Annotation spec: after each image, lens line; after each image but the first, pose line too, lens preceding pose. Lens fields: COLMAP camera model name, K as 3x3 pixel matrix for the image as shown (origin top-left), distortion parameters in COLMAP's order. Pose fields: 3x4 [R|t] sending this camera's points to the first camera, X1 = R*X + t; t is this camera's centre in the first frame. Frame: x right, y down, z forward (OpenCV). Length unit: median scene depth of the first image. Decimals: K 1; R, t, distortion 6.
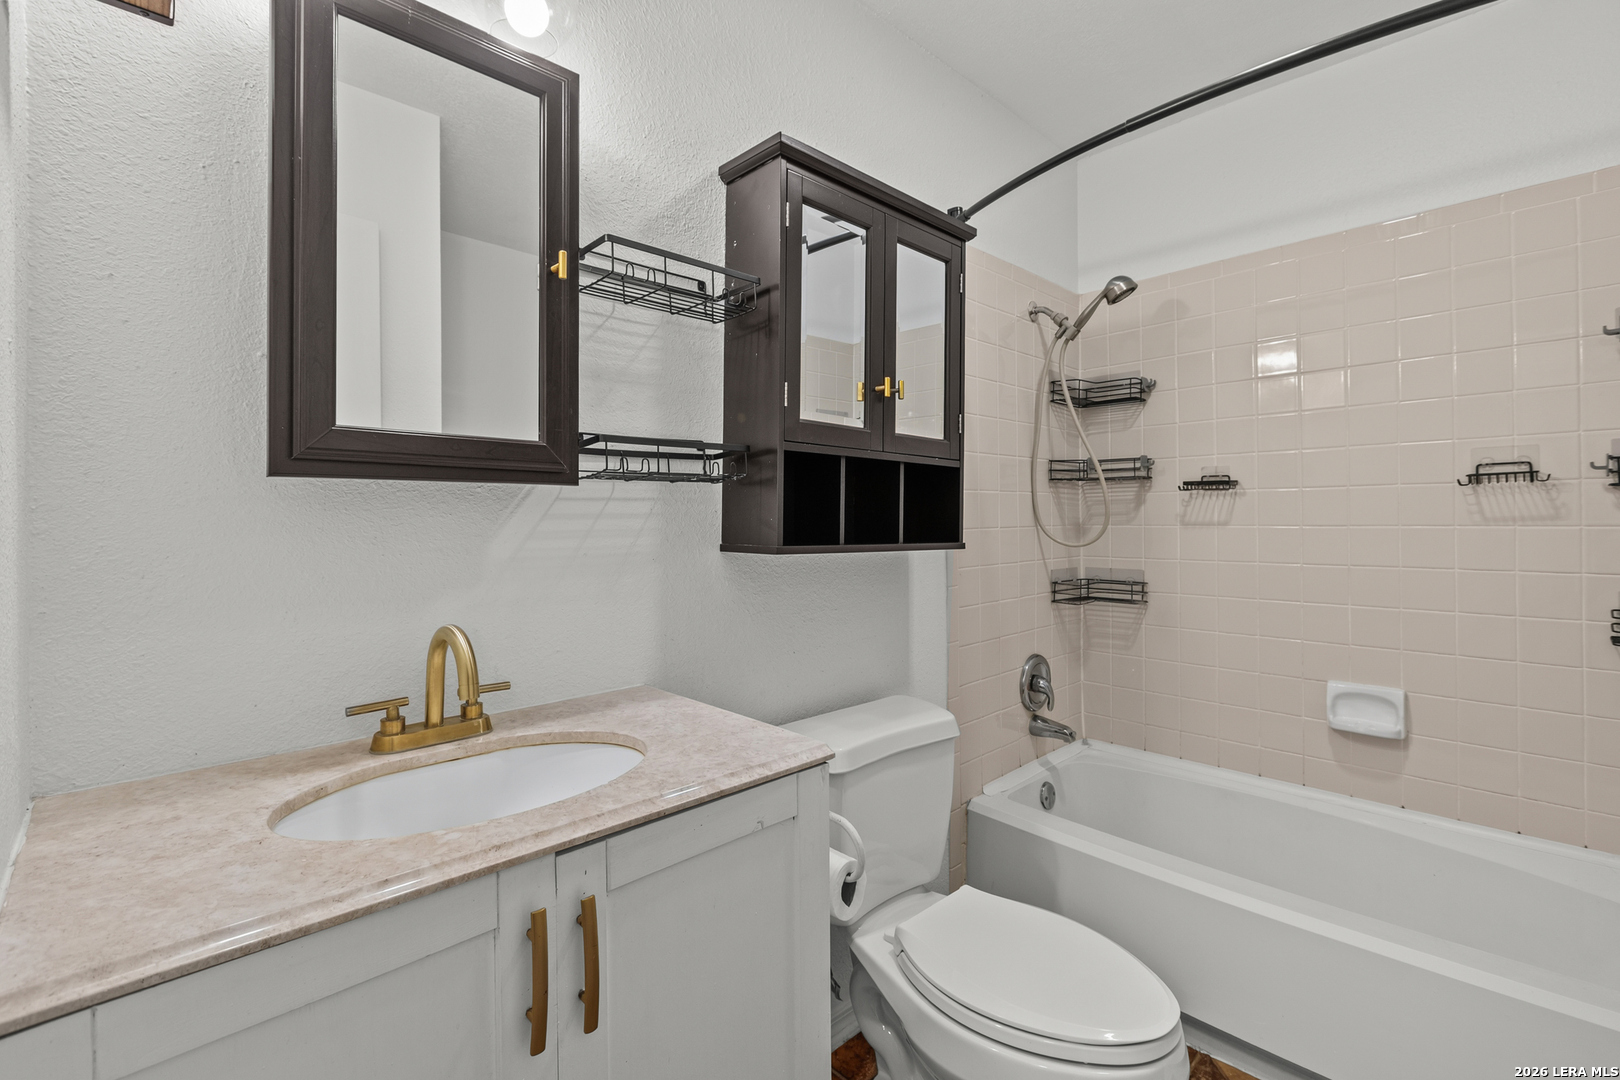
lens RADIAL K [[713.3, 0, 808.2], [0, 713.3, 511.5], [0, 0, 1]] dist [0.000884, 0.000296]
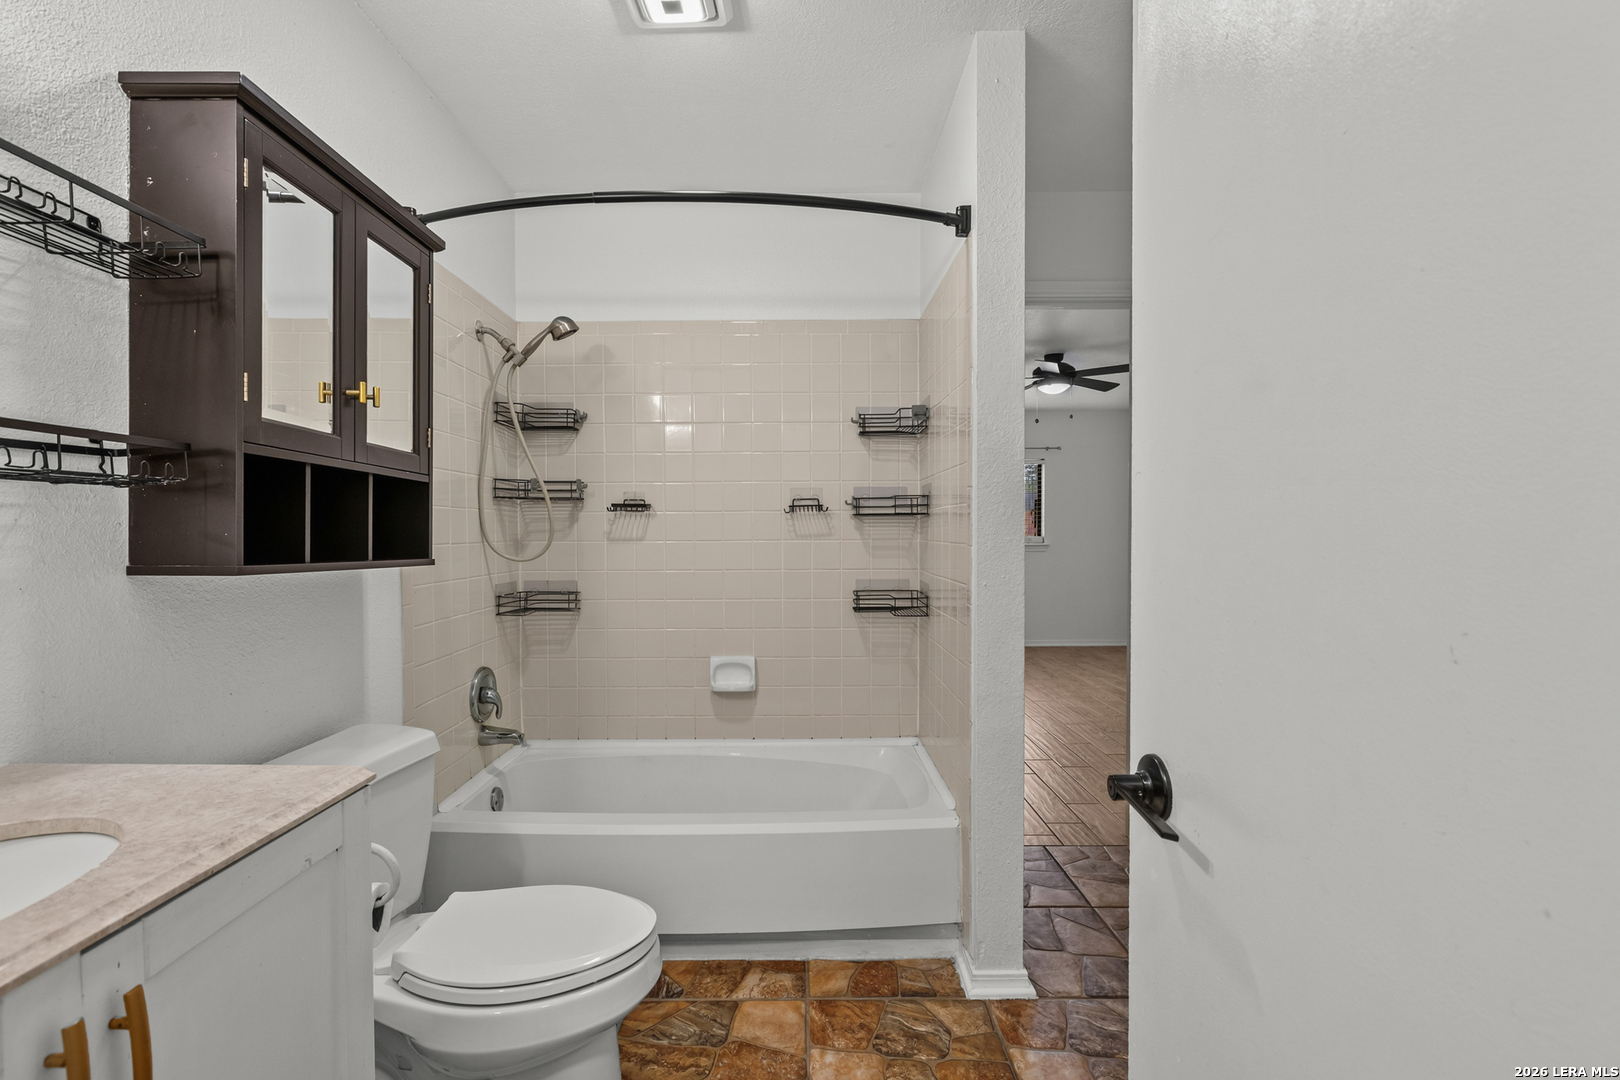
lens RADIAL K [[736.5, 0, 780.6], [0, 736.5, 537.9], [0, 0, 1]] dist [0.003256, 0.000546]
pose [[0.699738, 0.000149, 0.714399, -0.184723], [-0.009373, 0.999916, 0.008972, 0.001298], [-0.714338, -0.012974, 0.699681, -0.060198]]
